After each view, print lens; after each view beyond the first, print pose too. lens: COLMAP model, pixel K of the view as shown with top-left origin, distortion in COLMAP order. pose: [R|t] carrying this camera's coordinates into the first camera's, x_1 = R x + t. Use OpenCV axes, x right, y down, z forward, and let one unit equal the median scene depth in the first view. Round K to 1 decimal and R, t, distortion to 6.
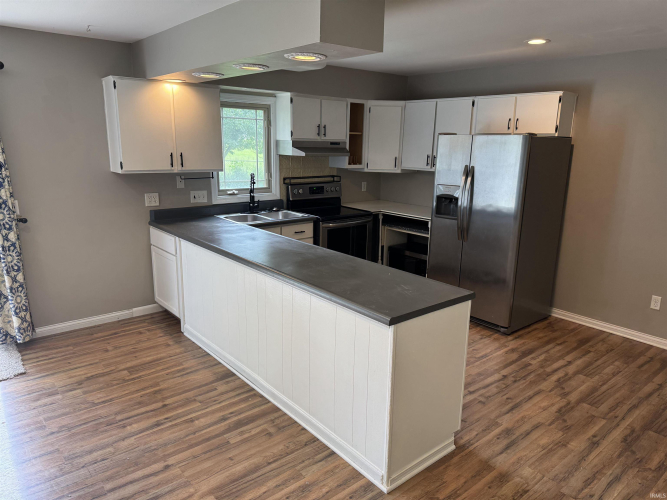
lens RADIAL K [[463.5, 0, 333.5], [0, 463.5, 250.0], [0, 0, 1]] dist [0.102431, -0.168220]
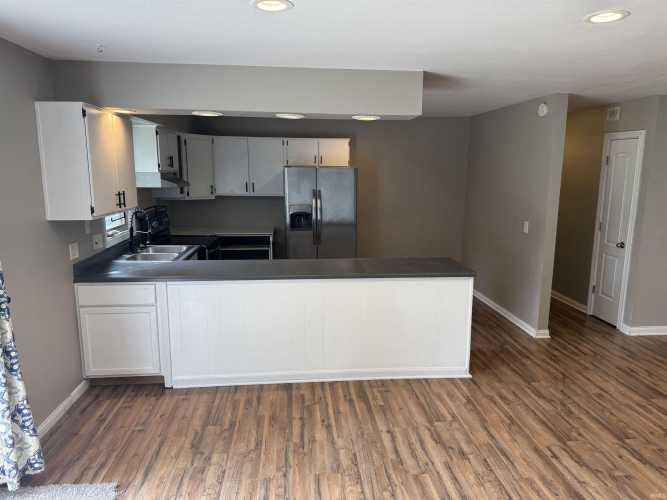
lens RADIAL K [[472.7, 0, 333.5], [0, 472.7, 250.0], [0, 0, 1]] dist [0.050945, -0.055506]
pose [[0.568227, -0.151698, 0.808768, -0.717971], [0.187396, 0.980890, 0.052321, -0.061596], [-0.801249, 0.121829, 0.585796, 0.151361]]
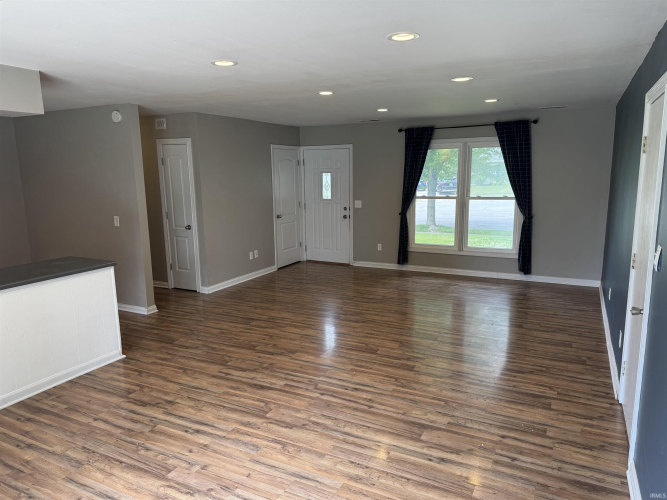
lens RADIAL K [[472.7, 0, 333.5], [0, 472.7, 250.0], [0, 0, 1]] dist [0.050945, -0.055506]
pose [[-0.386400, -0.163607, 0.907705, -0.895837], [0.220431, 0.939241, 0.263127, -0.101197], [-0.895603, 0.301759, -0.326859, 0.351940]]
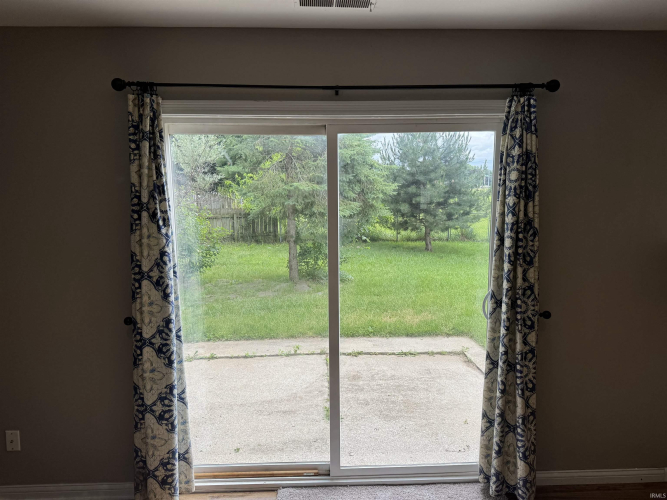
lens RADIAL K [[463.5, 0, 333.5], [0, 463.5, 250.0], [0, 0, 1]] dist [0.102431, -0.168220]
pose [[0.788189, 0.071038, -0.611320, -0.378965], [-0.124231, 0.991233, -0.044988, -0.065213], [0.602764, 0.111404, 0.790104, 0.216941]]
